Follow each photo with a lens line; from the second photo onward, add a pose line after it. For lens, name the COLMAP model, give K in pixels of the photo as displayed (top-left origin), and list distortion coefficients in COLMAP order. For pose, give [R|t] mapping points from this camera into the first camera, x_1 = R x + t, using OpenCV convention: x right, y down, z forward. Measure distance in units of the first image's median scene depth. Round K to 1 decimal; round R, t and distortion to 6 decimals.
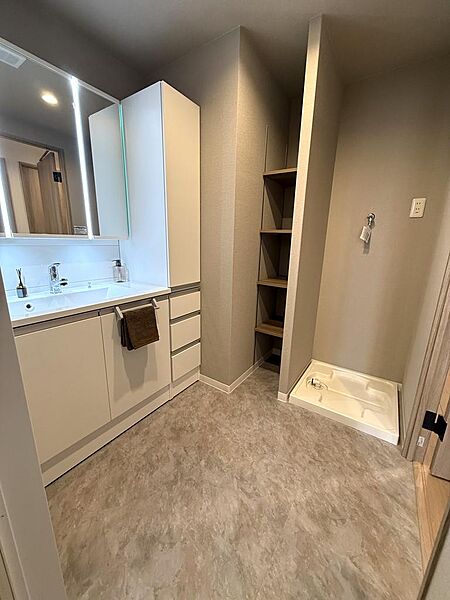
lens RADIAL K [[240.3, 0, 225.0], [0, 240.3, 300.0], [0, 0, 1]] dist [-0.000699, 0.000020]
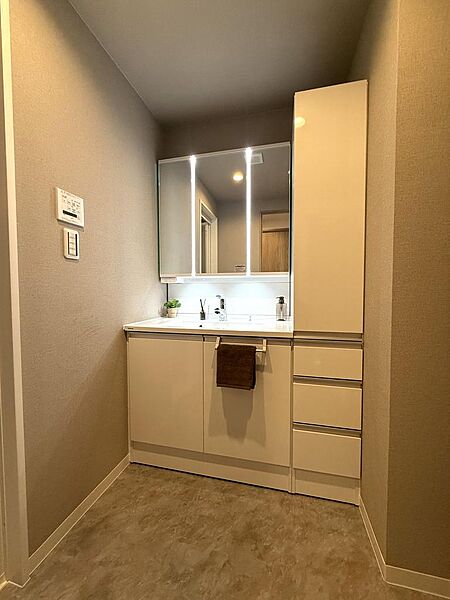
lens RADIAL K [[240.3, 0, 225.0], [0, 240.3, 300.0], [0, 0, 1]] dist [-0.000699, 0.000020]
pose [[0.350943, 0.016788, -0.936246, 0.418530], [-0.219323, 0.973501, -0.064755, -0.052444], [0.910350, 0.228066, 0.345325, 0.546931]]
